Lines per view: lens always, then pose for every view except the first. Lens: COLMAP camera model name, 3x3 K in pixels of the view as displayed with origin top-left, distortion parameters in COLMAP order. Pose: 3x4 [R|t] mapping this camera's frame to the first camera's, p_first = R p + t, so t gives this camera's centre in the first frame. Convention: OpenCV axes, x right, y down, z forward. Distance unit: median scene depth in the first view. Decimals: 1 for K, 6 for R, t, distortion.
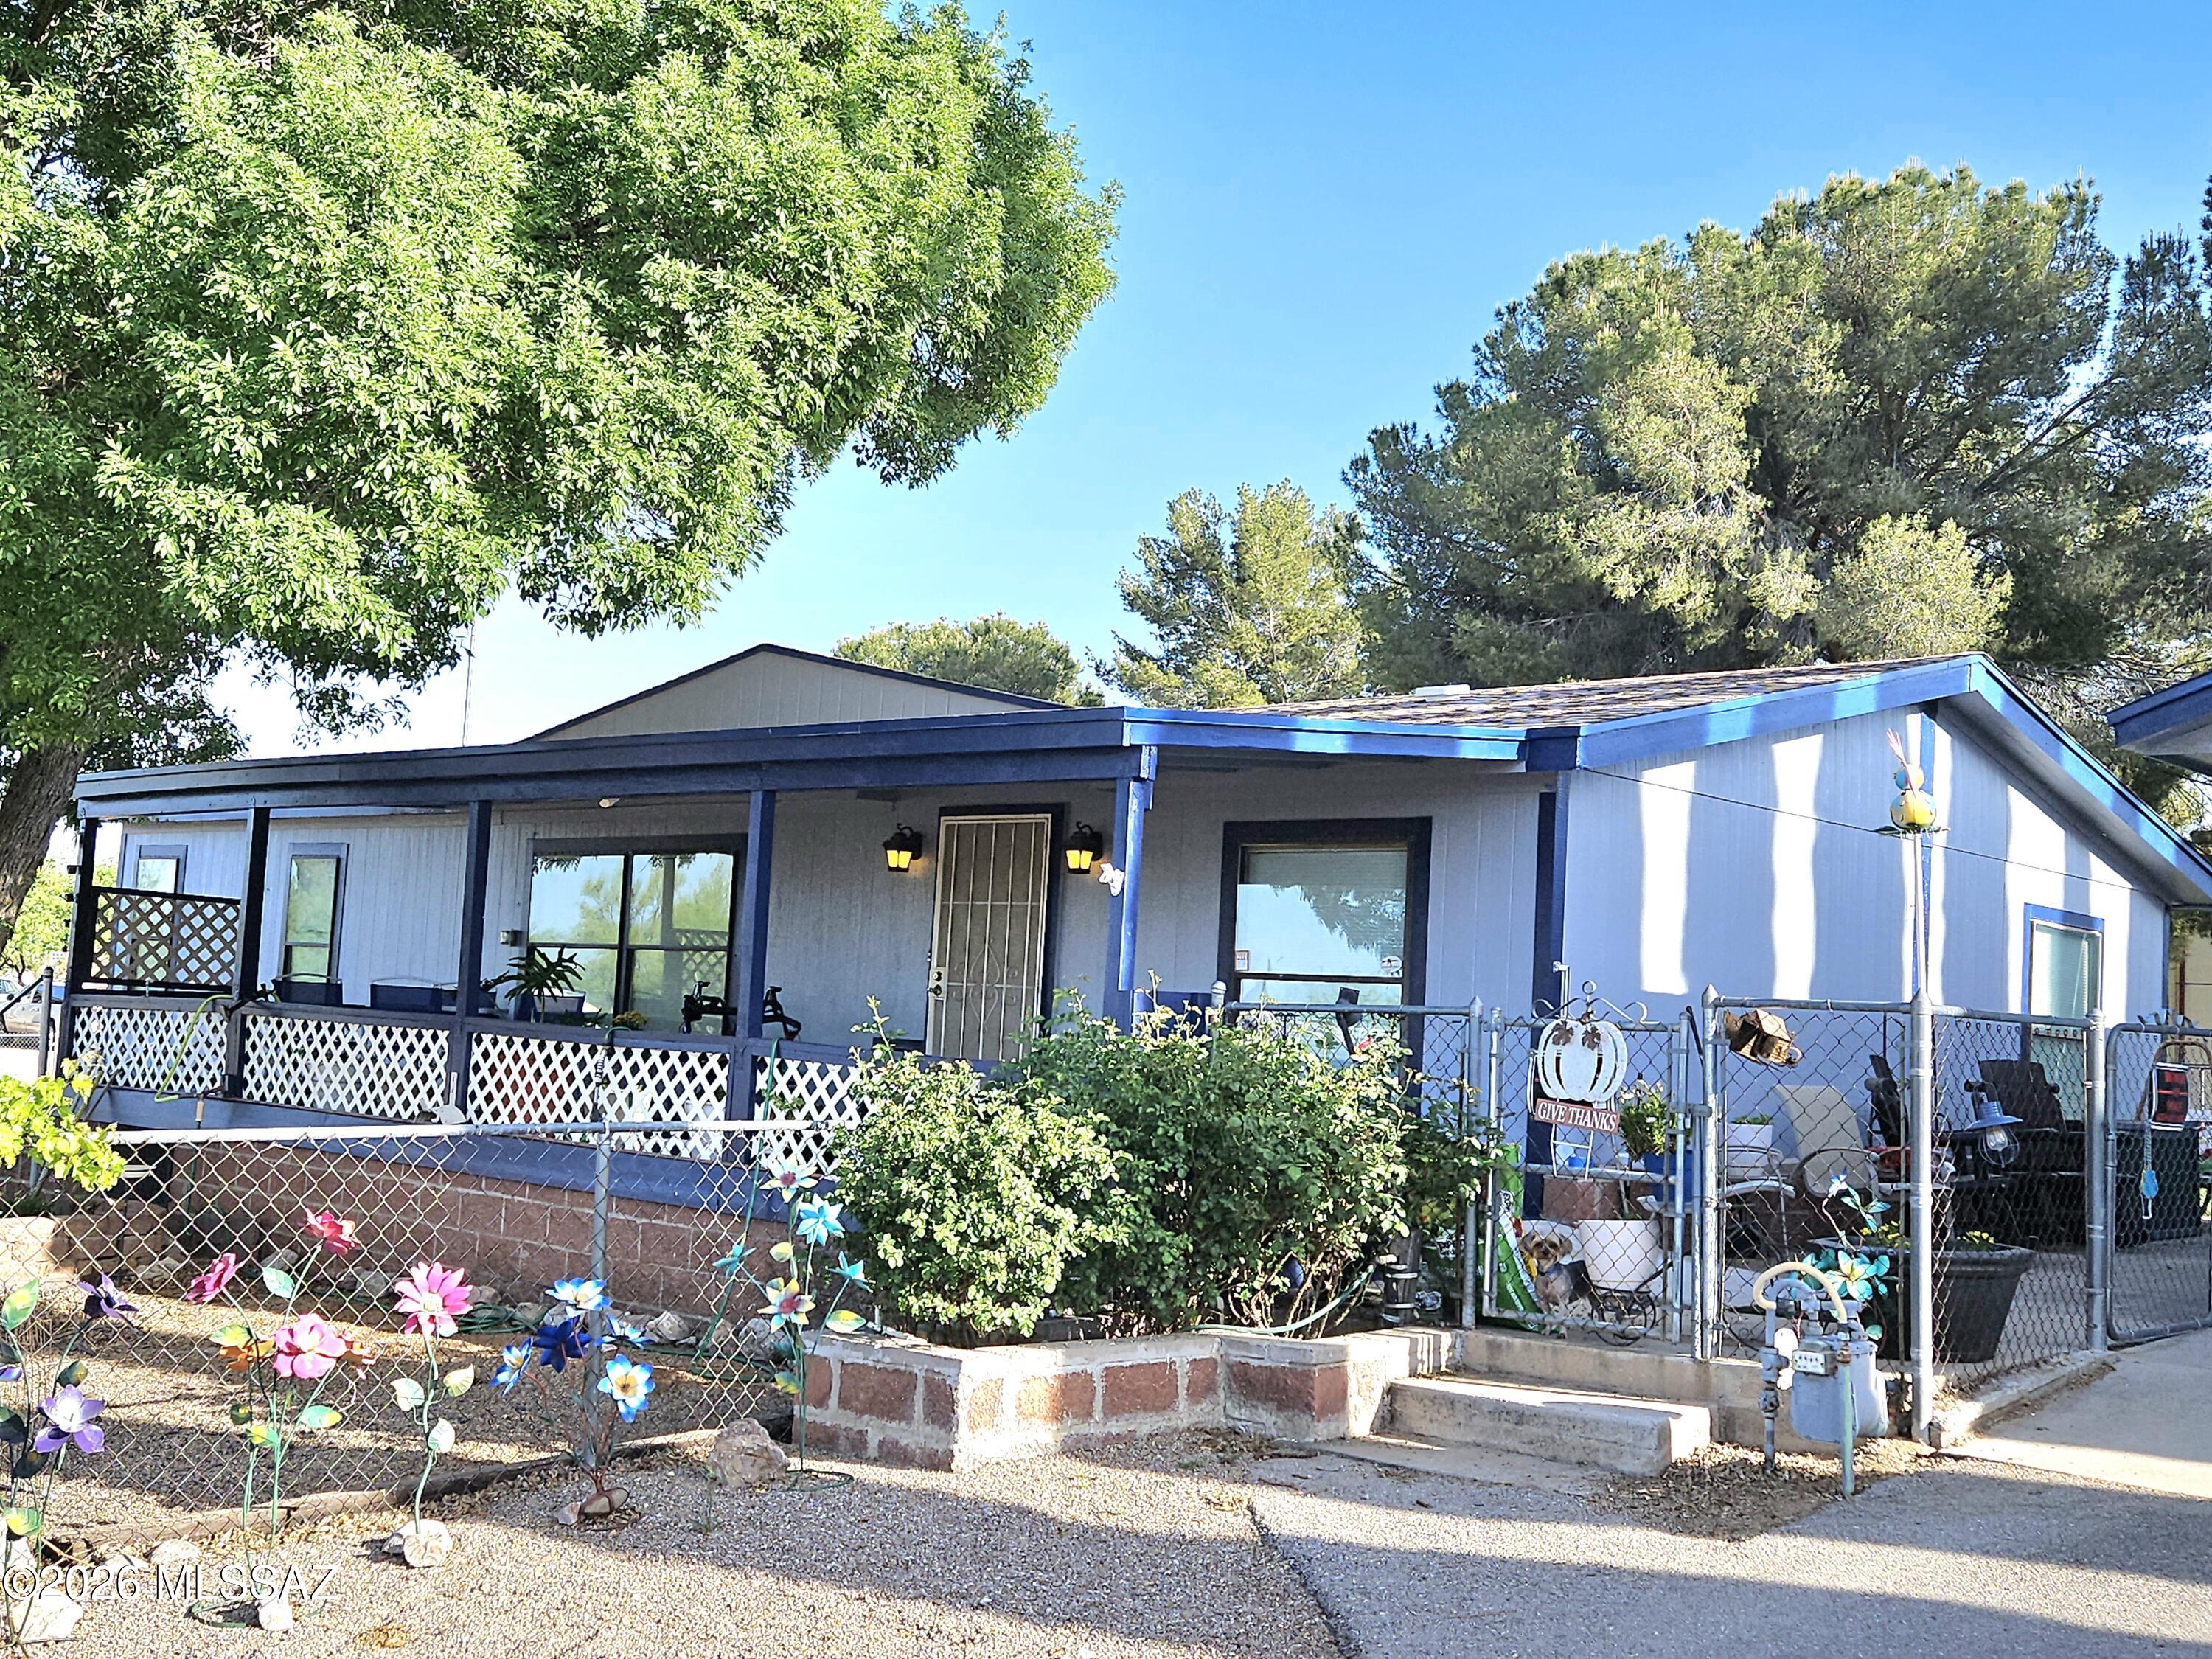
lens RADIAL K [[2440.2, 0, 1106.0], [0, 2440.2, 829.5], [0, 0, 1]] dist [0.075827, -0.010079]
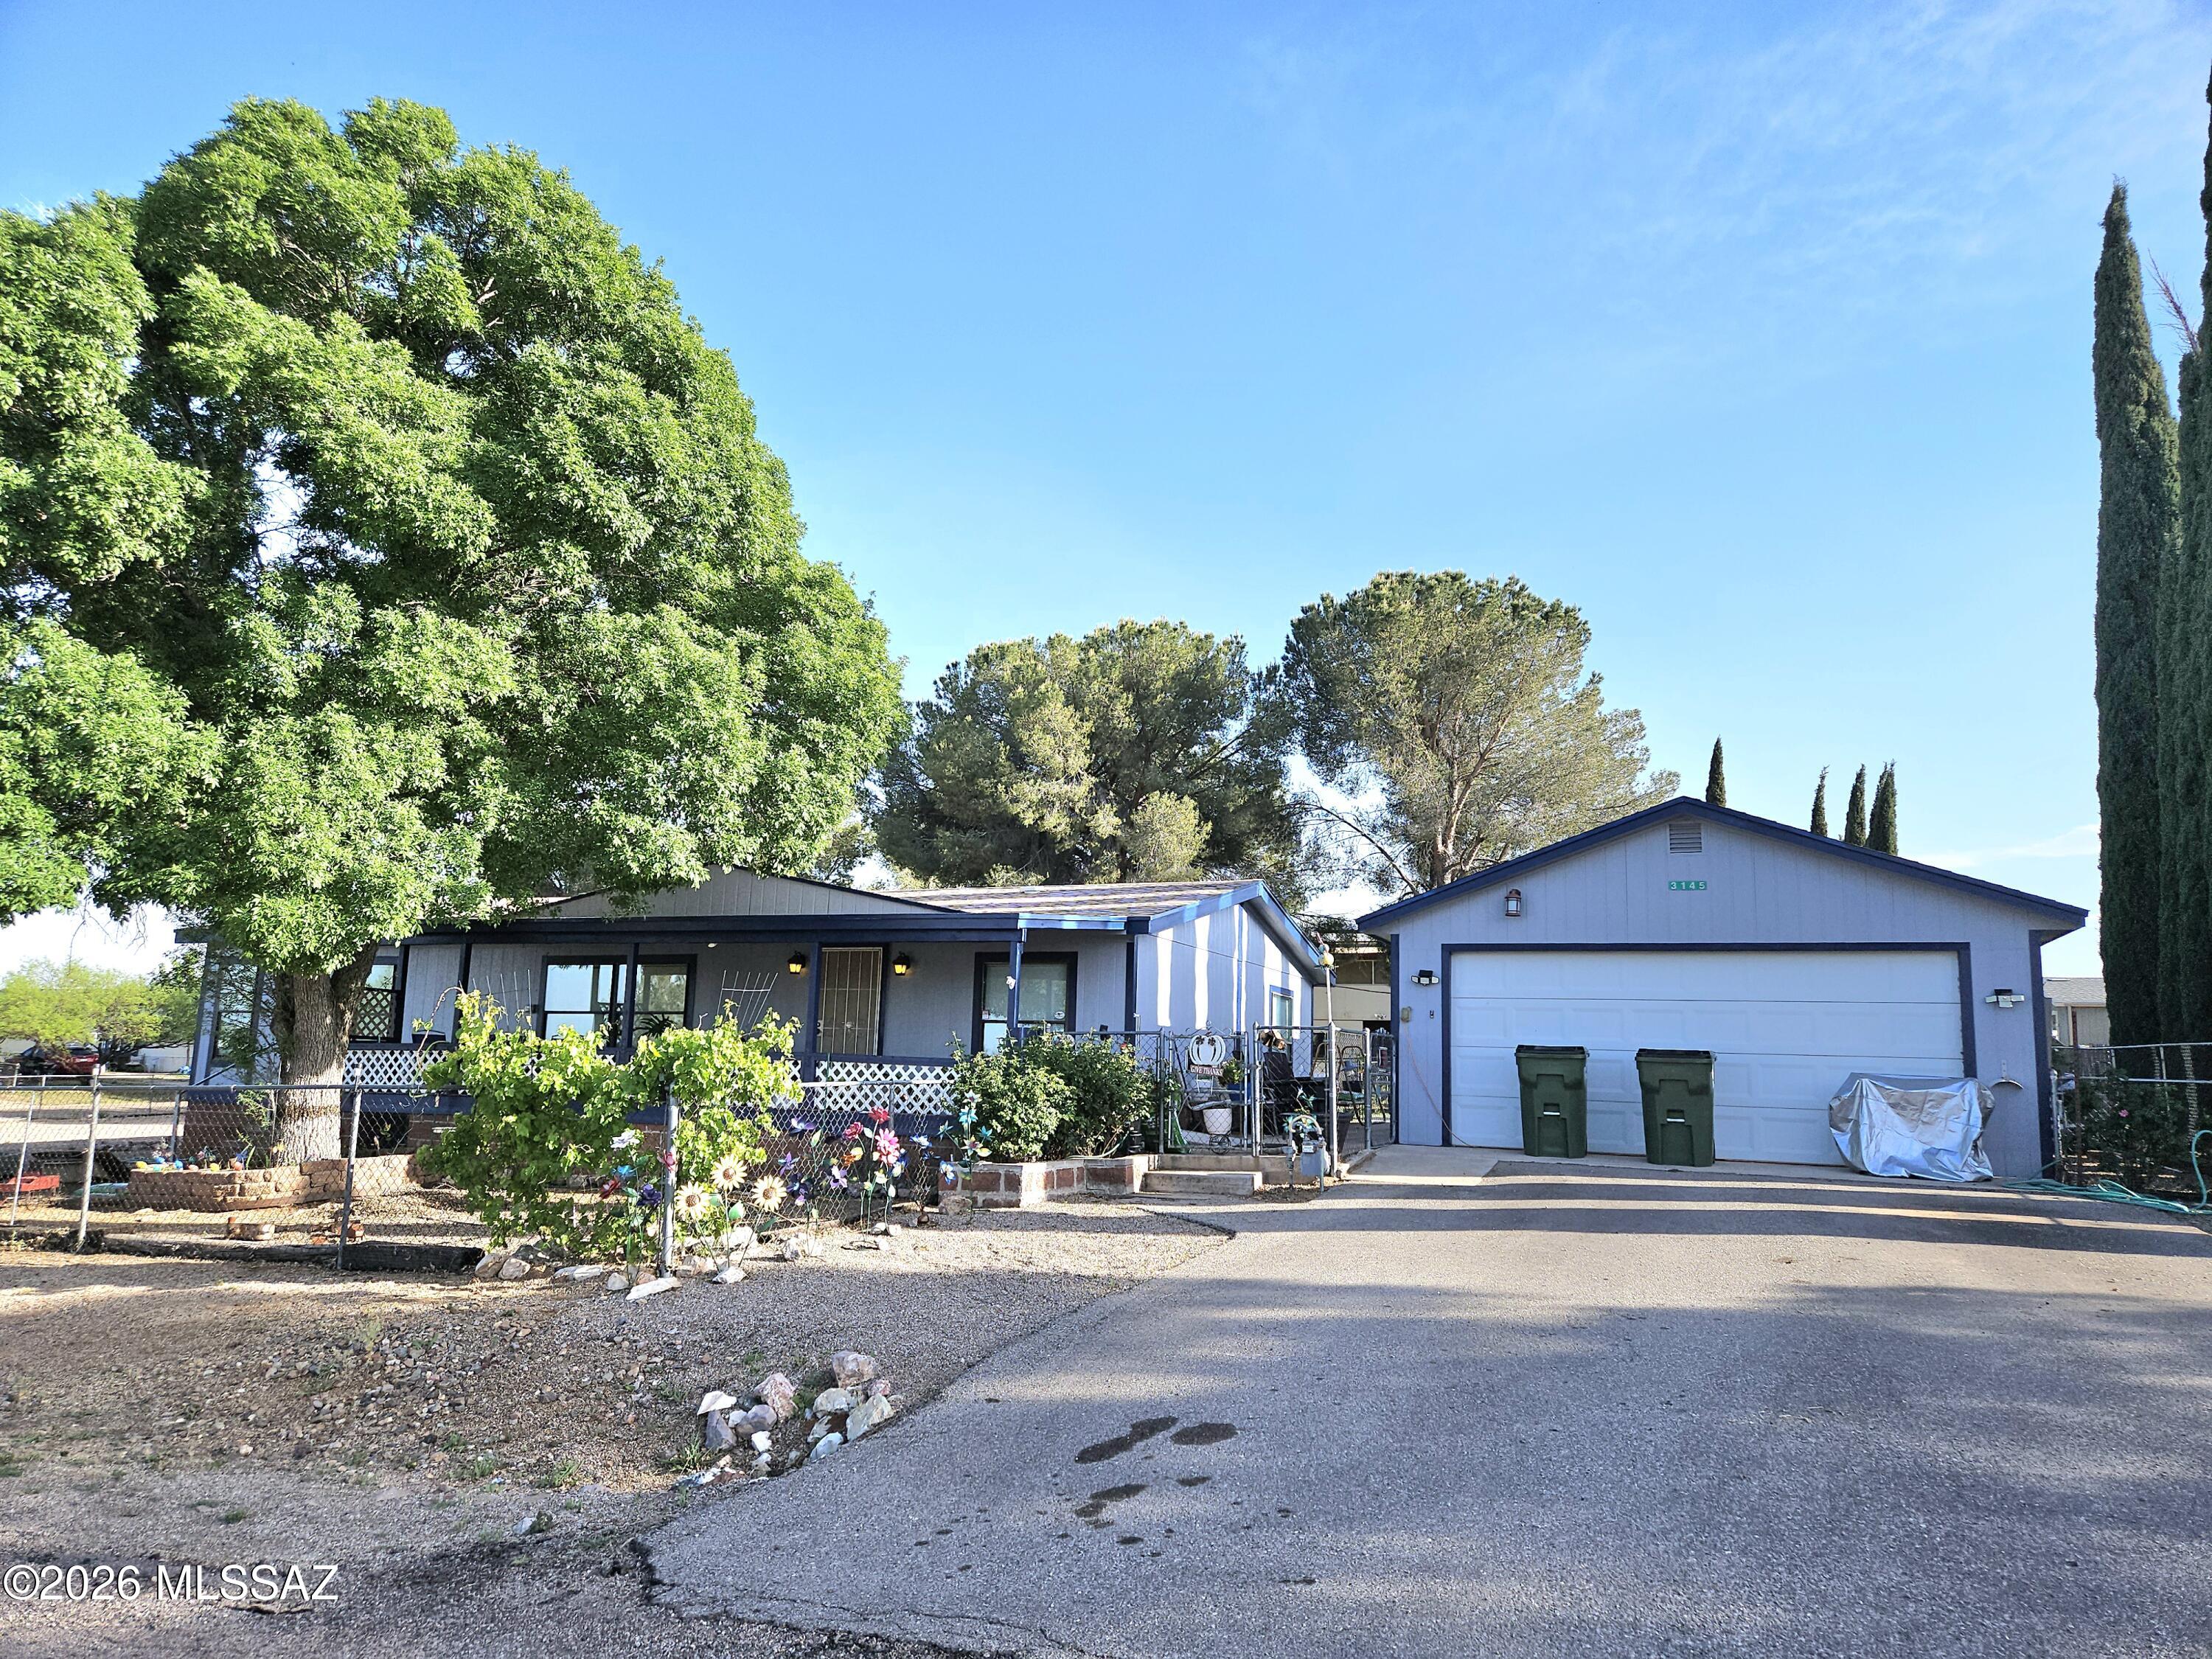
lens RADIAL K [[1670.6, 0, 1106.0], [0, 1670.6, 829.5], [0, 0, 1]] dist [0.055952, -0.004542]
pose [[0.927953, 0.027267, 0.371699, -0.368597], [-0.007159, 0.998440, -0.055372, -0.028488], [-0.372629, 0.048722, 0.926701, -0.420163]]
